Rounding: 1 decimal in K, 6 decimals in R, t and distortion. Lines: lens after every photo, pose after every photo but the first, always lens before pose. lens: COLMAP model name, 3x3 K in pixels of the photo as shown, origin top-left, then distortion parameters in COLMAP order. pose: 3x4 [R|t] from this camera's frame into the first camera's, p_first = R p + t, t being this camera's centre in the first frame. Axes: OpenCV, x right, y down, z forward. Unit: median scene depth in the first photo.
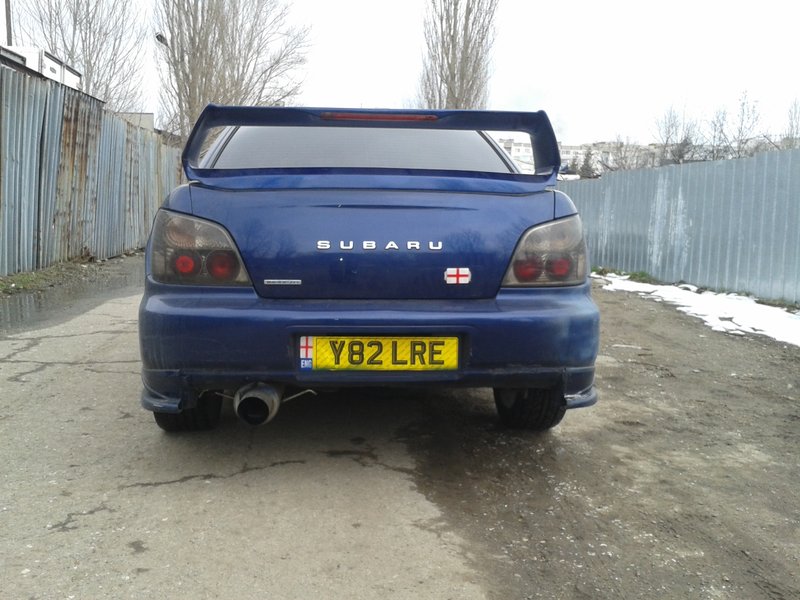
lens RADIAL K [[882.5, 0, 400.0], [0, 882.5, 300.0], [0, 0, 1]] dist [0.224747, -0.782183]
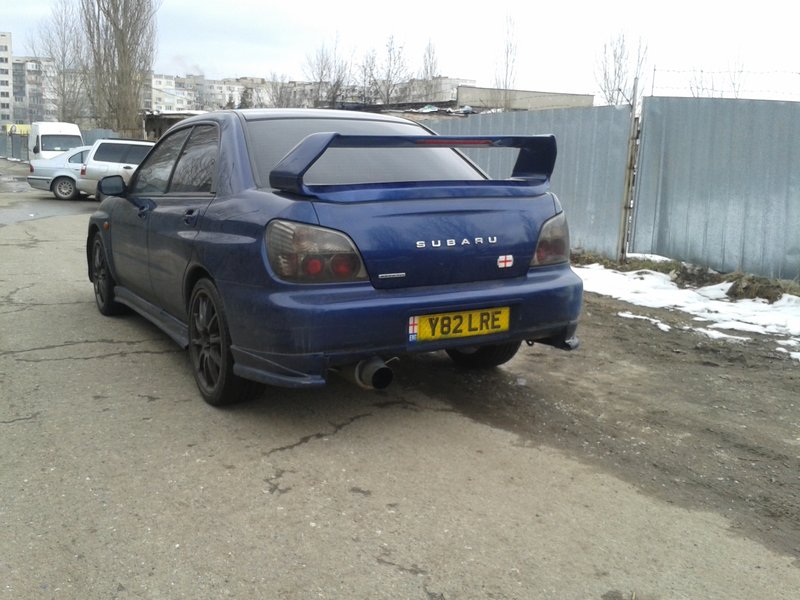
lens RADIAL K [[882.5, 0, 400.0], [0, 882.5, 300.0], [0, 0, 1]] dist [0.224747, -0.782183]
pose [[0.899192, -0.081779, 0.429843, -0.666870], [0.049917, 0.995138, 0.084907, -0.091872], [-0.434697, -0.054891, 0.898902, -0.143706]]
